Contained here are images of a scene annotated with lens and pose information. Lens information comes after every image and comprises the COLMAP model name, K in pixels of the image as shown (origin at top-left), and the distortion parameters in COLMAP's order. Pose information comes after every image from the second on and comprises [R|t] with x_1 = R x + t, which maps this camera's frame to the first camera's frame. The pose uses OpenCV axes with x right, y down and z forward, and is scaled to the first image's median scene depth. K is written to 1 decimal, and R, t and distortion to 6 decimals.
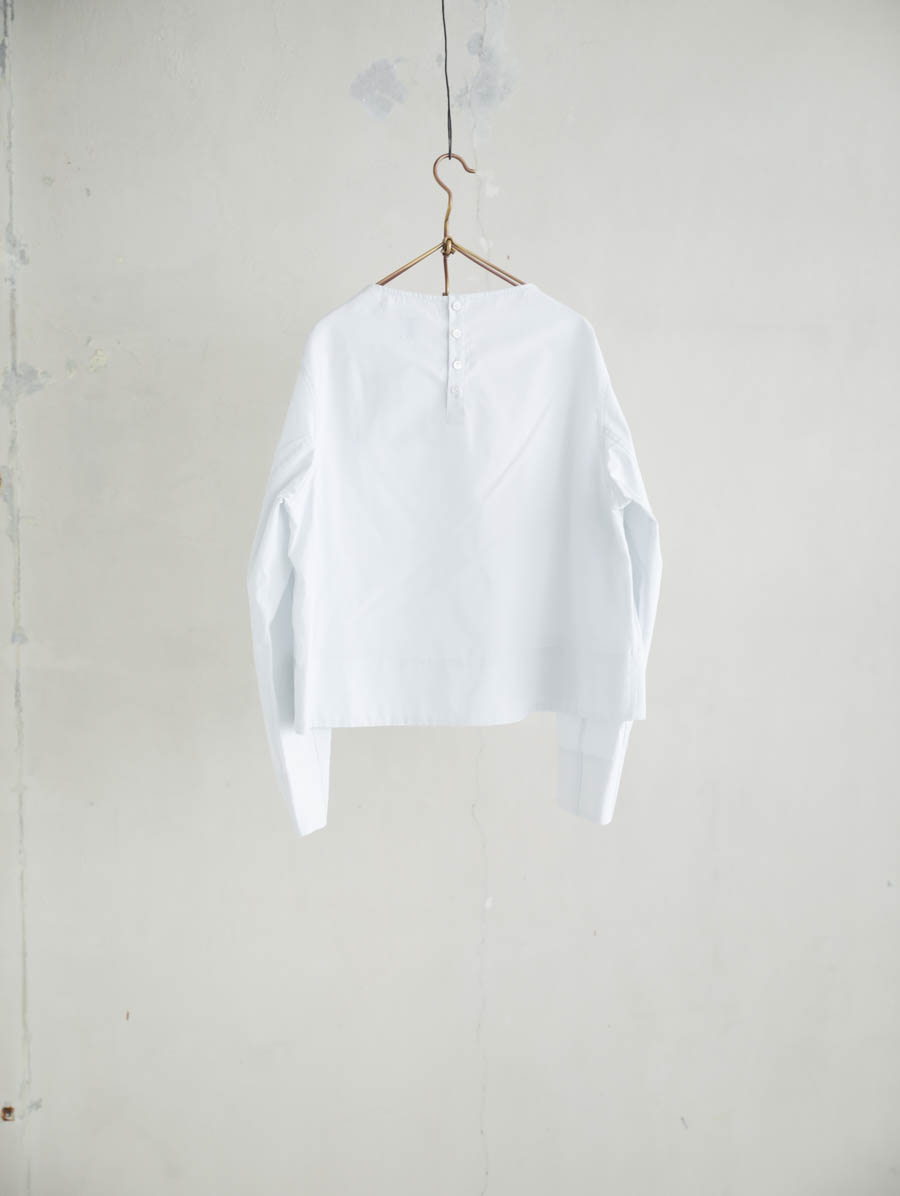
lens RADIAL K [[2297.2, 0, 443.3], [0, 2297.2, 596.5], [0, 0, 1]] dist [0.243589, 0.000000]
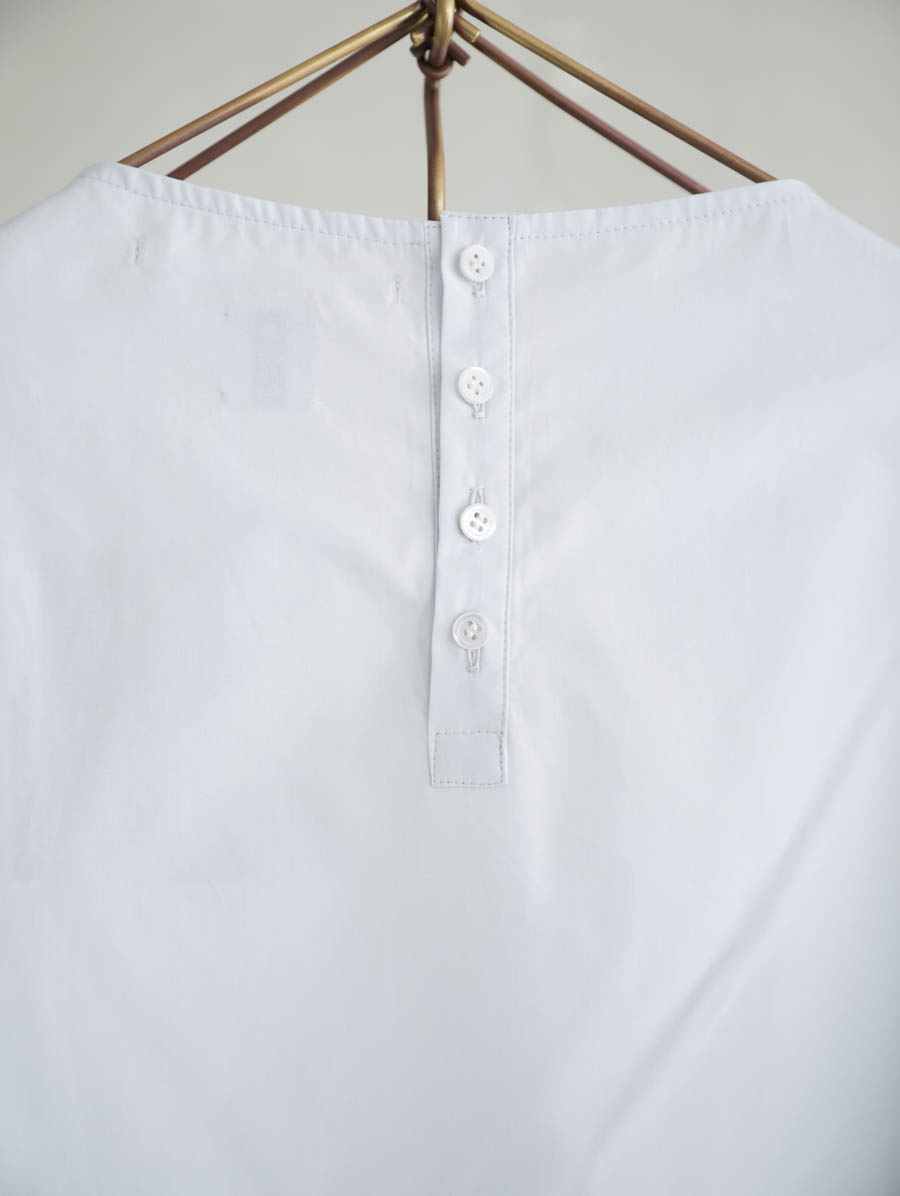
lens RADIAL K [[2297.2, 0, 449.8], [0, 2297.2, 598.8], [0, 0, 1]] dist [0.243589, 0.000000]
pose [[0.999964, 0.007362, -0.004295, 0.003747], [-0.007698, 0.996407, -0.084341, -0.063304], [0.003658, 0.084371, 0.996428, 0.662176]]
